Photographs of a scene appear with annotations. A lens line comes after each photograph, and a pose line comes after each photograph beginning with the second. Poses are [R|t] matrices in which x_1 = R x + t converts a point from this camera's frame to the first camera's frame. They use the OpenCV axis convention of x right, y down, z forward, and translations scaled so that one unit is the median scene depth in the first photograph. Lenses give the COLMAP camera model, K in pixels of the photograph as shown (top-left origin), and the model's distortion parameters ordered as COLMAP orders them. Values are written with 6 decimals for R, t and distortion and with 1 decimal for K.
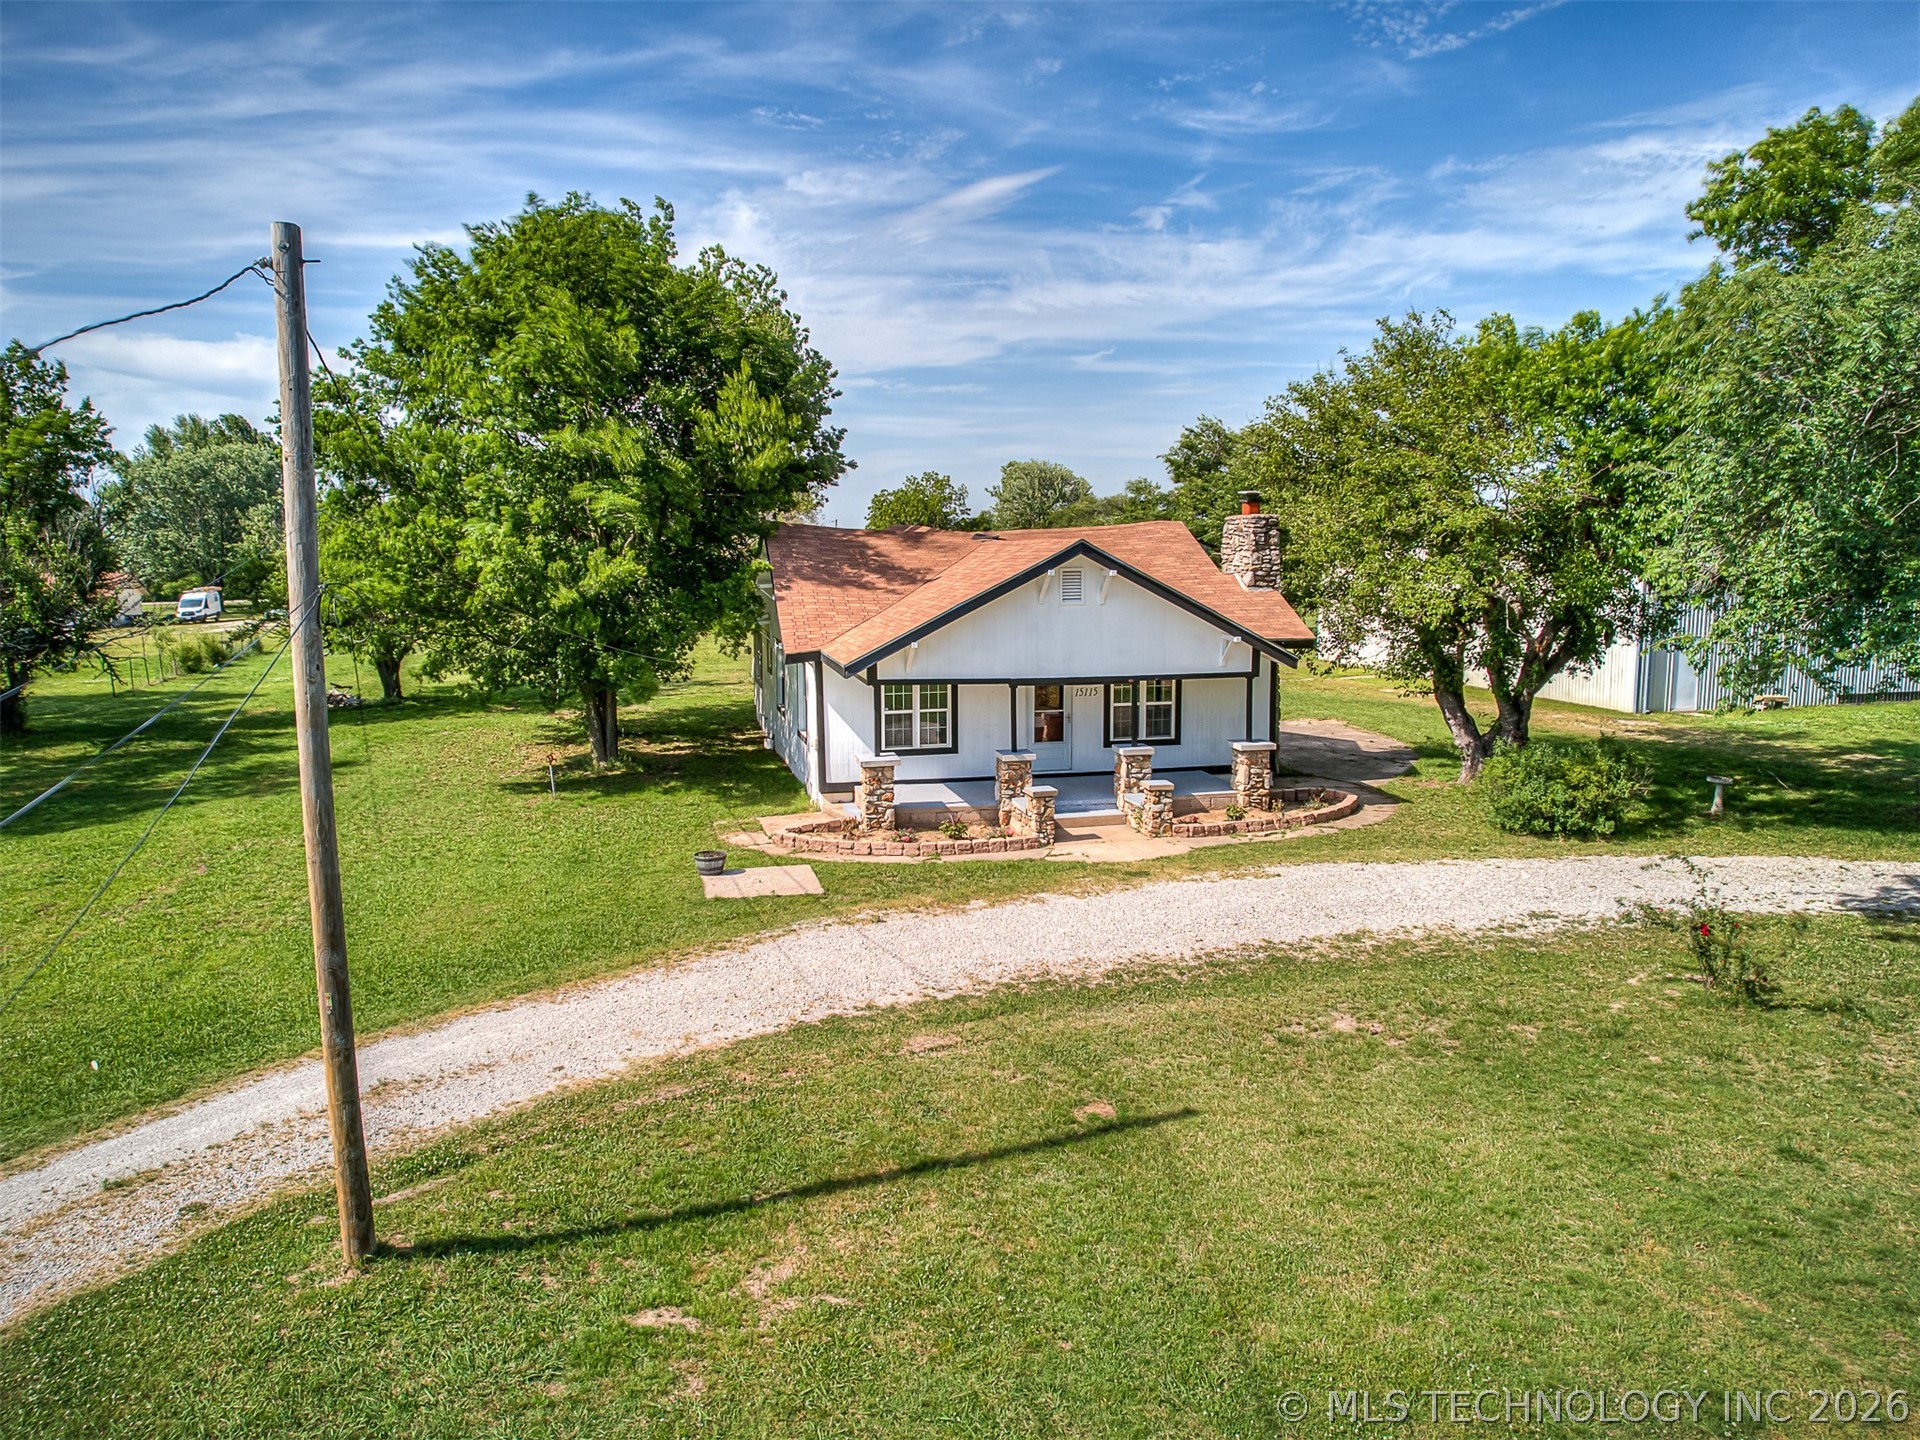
lens RADIAL K [[1385.0, 0, 953.9], [0, 1385.0, 711.4], [0, 0, 1]] dist [-0.075242, 0.063755]
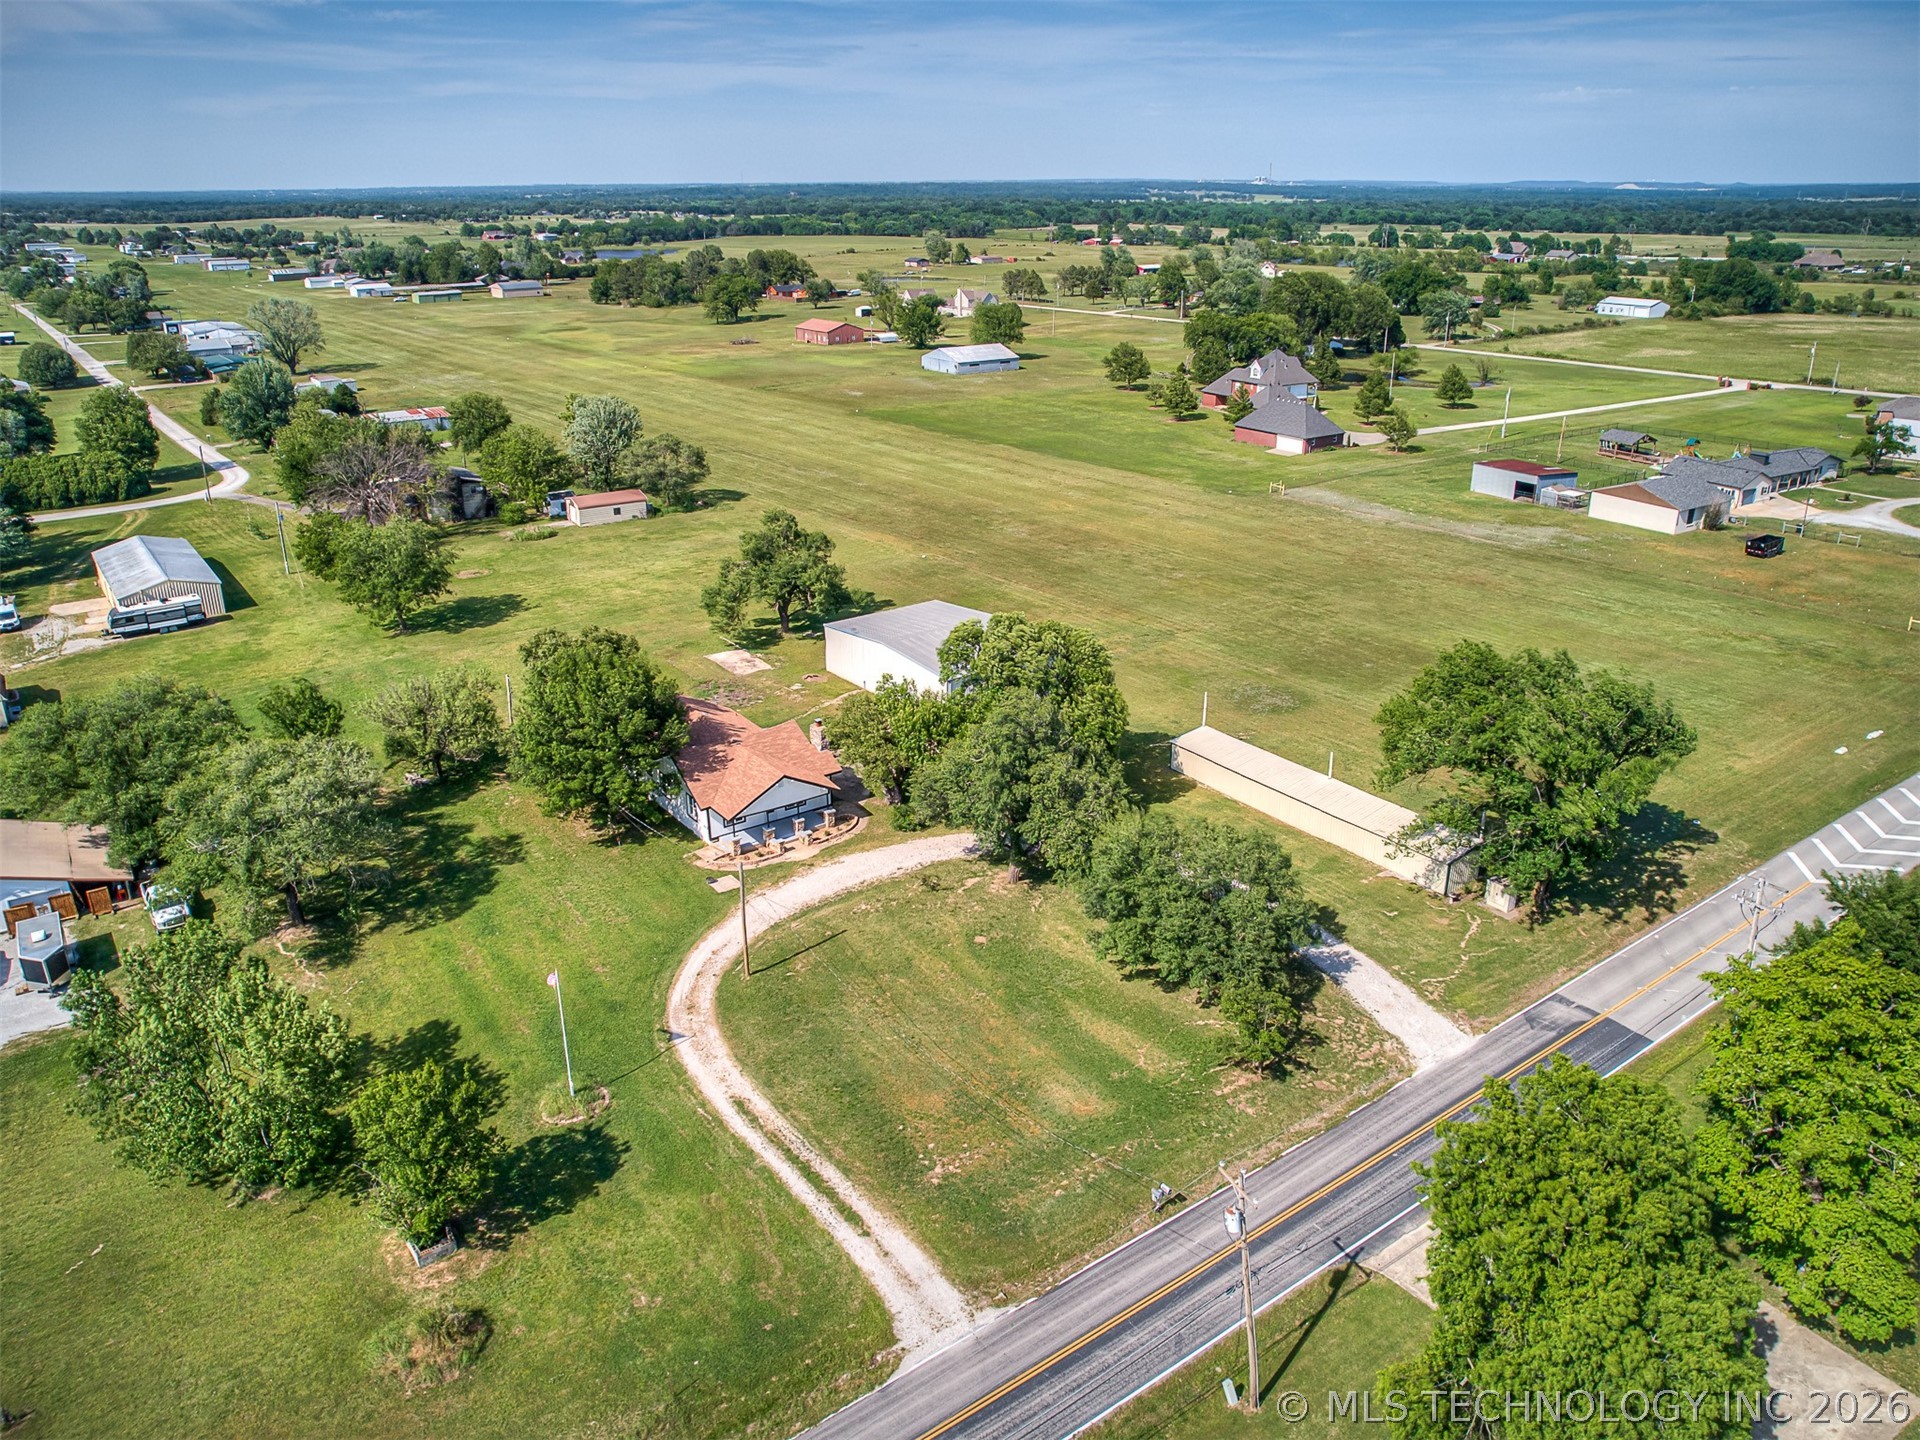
lens RADIAL K [[1385.0, 0, 953.9], [0, 1385.0, 711.4], [0, 0, 1]] dist [-0.075242, 0.063755]
pose [[0.926608, -0.137012, 0.350180, -0.797458], [0.049412, 0.967547, 0.247814, -1.237346], [-0.372769, -0.212323, 0.903306, -2.615558]]
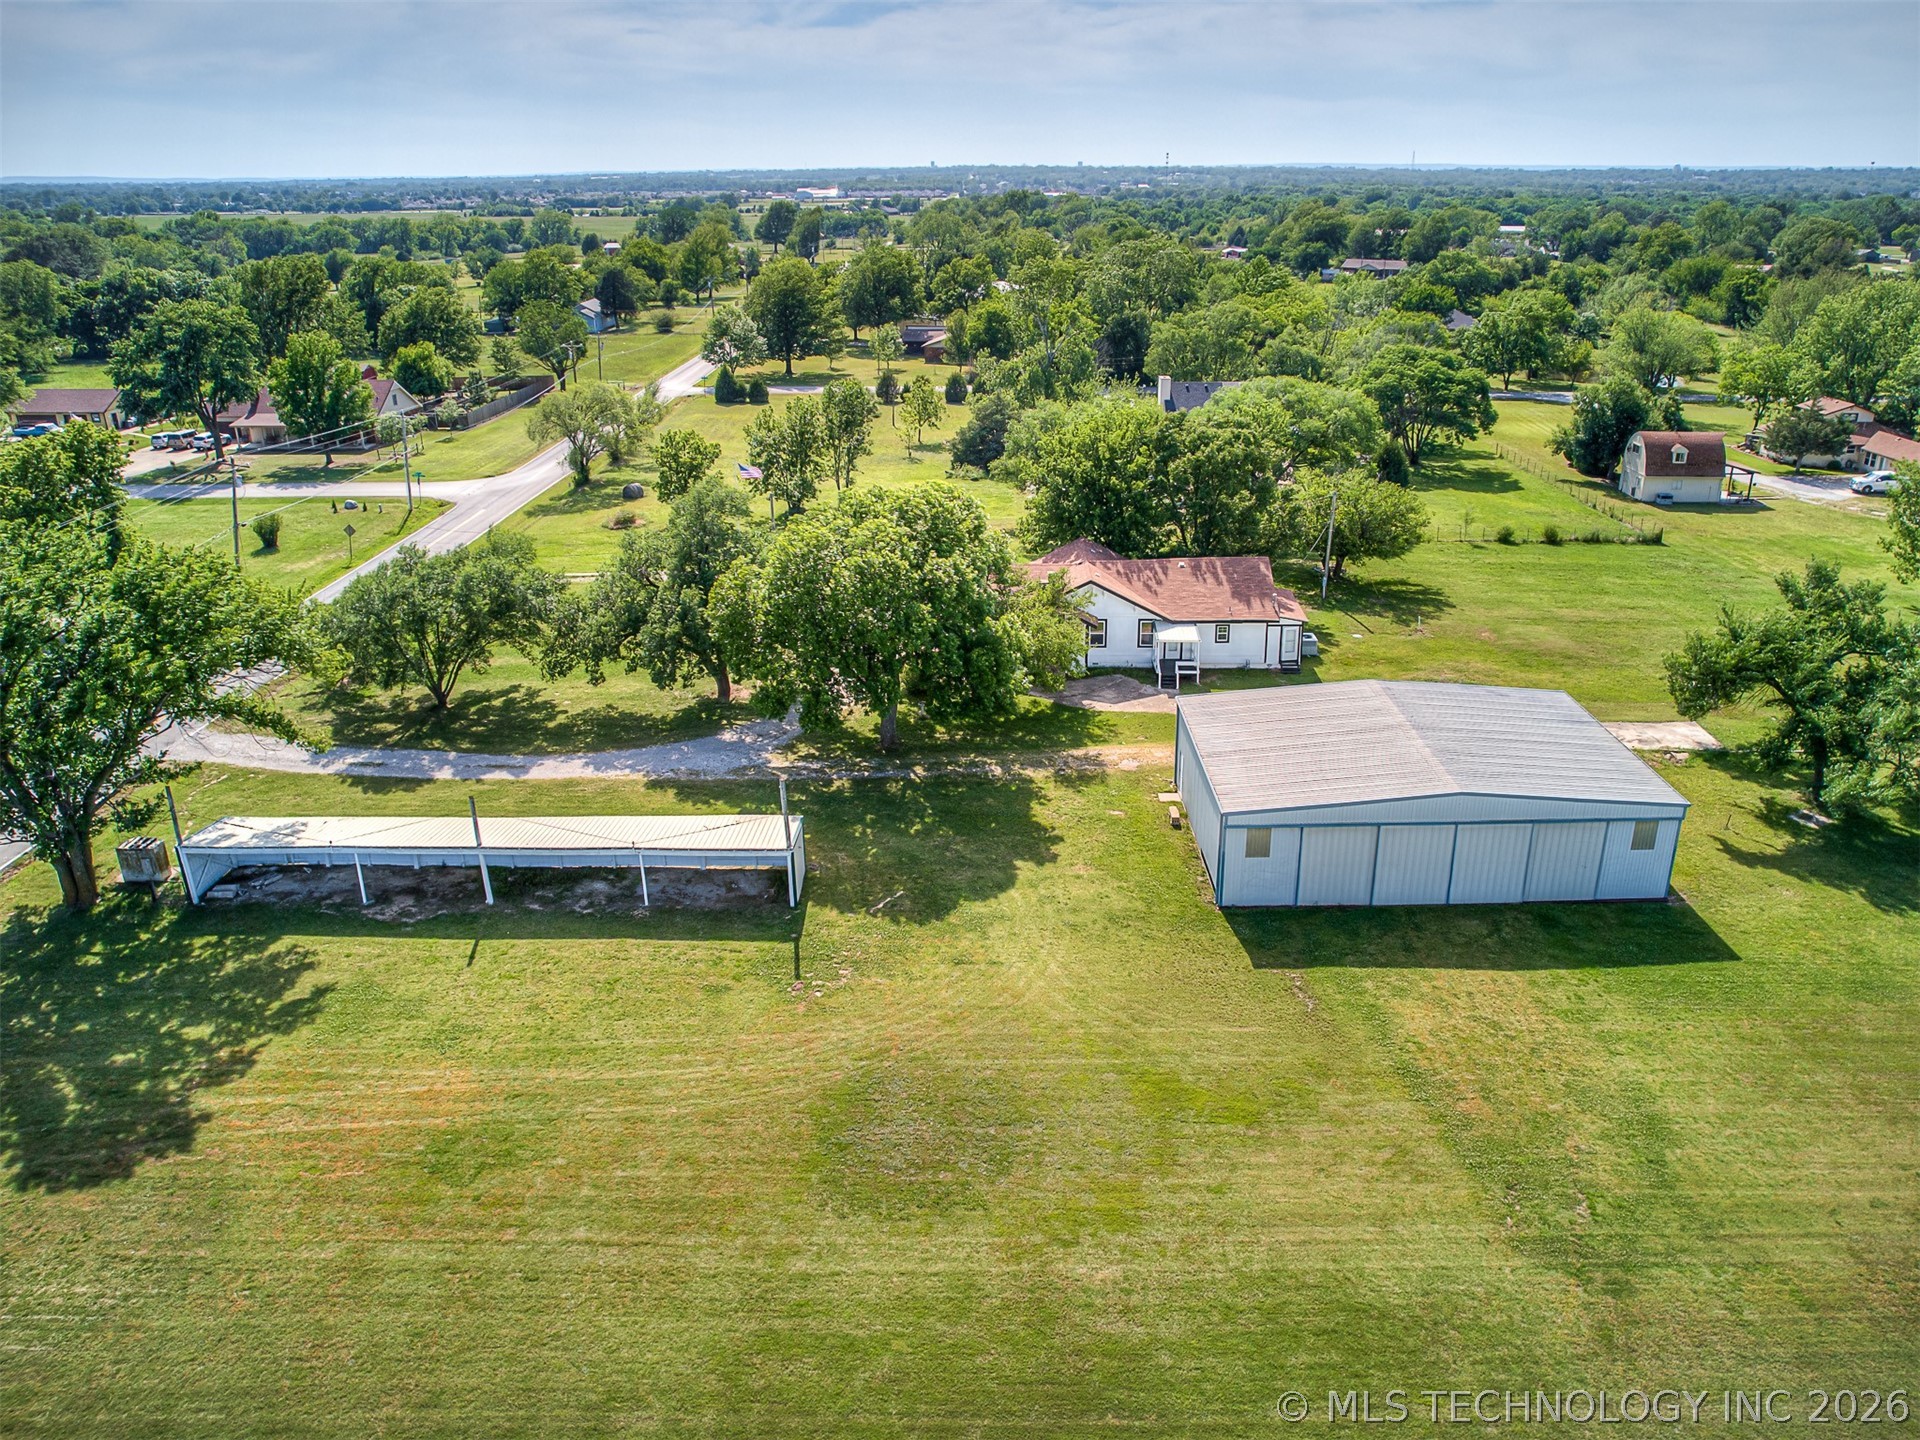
lens RADIAL K [[1371.3, 0, 996.7], [0, 1371.3, 712.4], [0, 0, 1]] dist [-0.047753, 0.005578]
pose [[-0.238350, 0.364412, -0.900219, 3.401588], [-0.116846, 0.909440, 0.399082, -1.199155], [0.964125, 0.200308, -0.174185, 1.793621]]
